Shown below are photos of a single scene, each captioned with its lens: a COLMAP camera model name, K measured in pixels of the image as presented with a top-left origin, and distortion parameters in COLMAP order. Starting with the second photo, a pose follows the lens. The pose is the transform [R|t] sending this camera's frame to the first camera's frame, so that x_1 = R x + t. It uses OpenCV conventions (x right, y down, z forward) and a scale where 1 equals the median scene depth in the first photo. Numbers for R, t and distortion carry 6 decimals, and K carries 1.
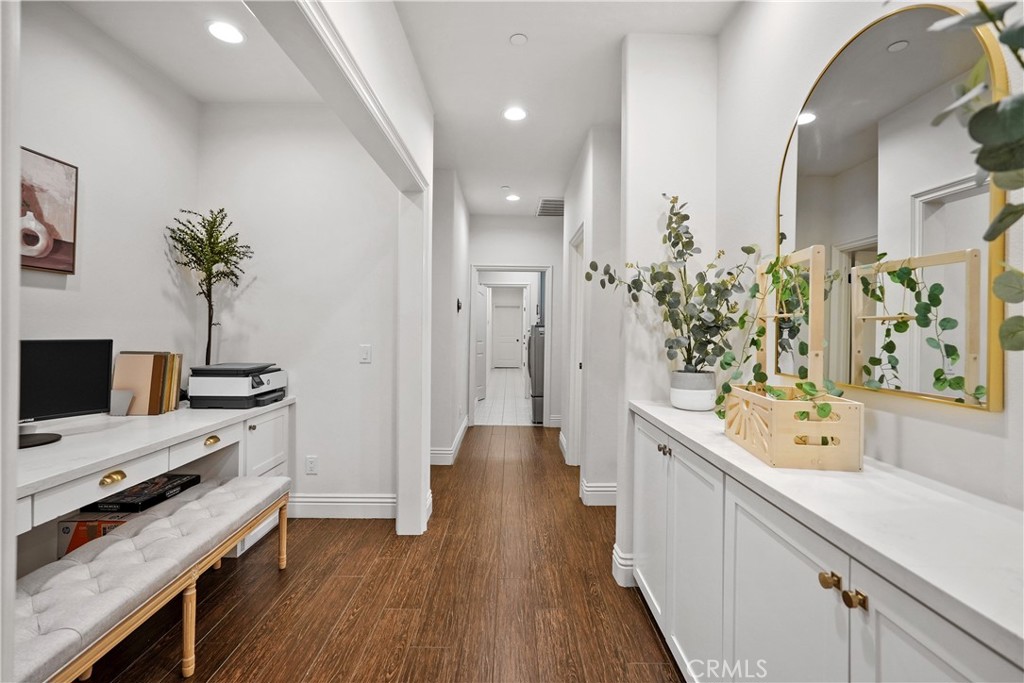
lens RADIAL K [[459.3, 0, 512.7], [0, 459.3, 334.4], [0, 0, 1]] dist [-0.014324, 0.007723]
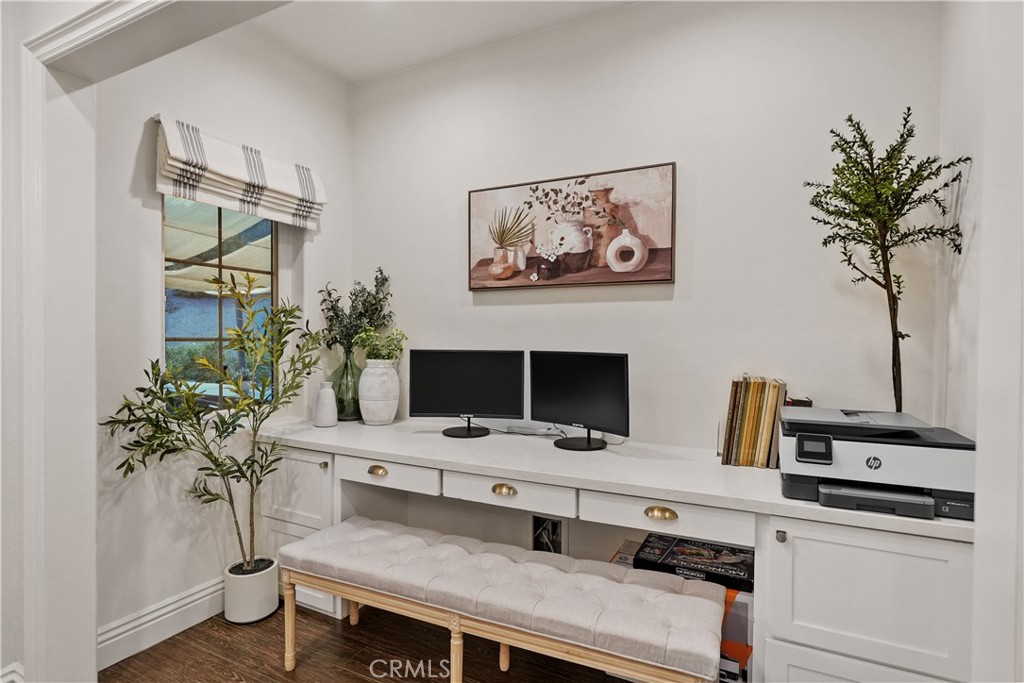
lens RADIAL K [[515.6, 0, 511.4], [0, 515.6, 344.9], [0, 0, 1]] dist [-0.002420, -0.000108]
pose [[-0.477697, -0.001919, -0.878522, 0.091874], [-0.020624, 0.999747, 0.009031, -0.010138], [0.878282, 0.022433, -0.477616, 1.276205]]
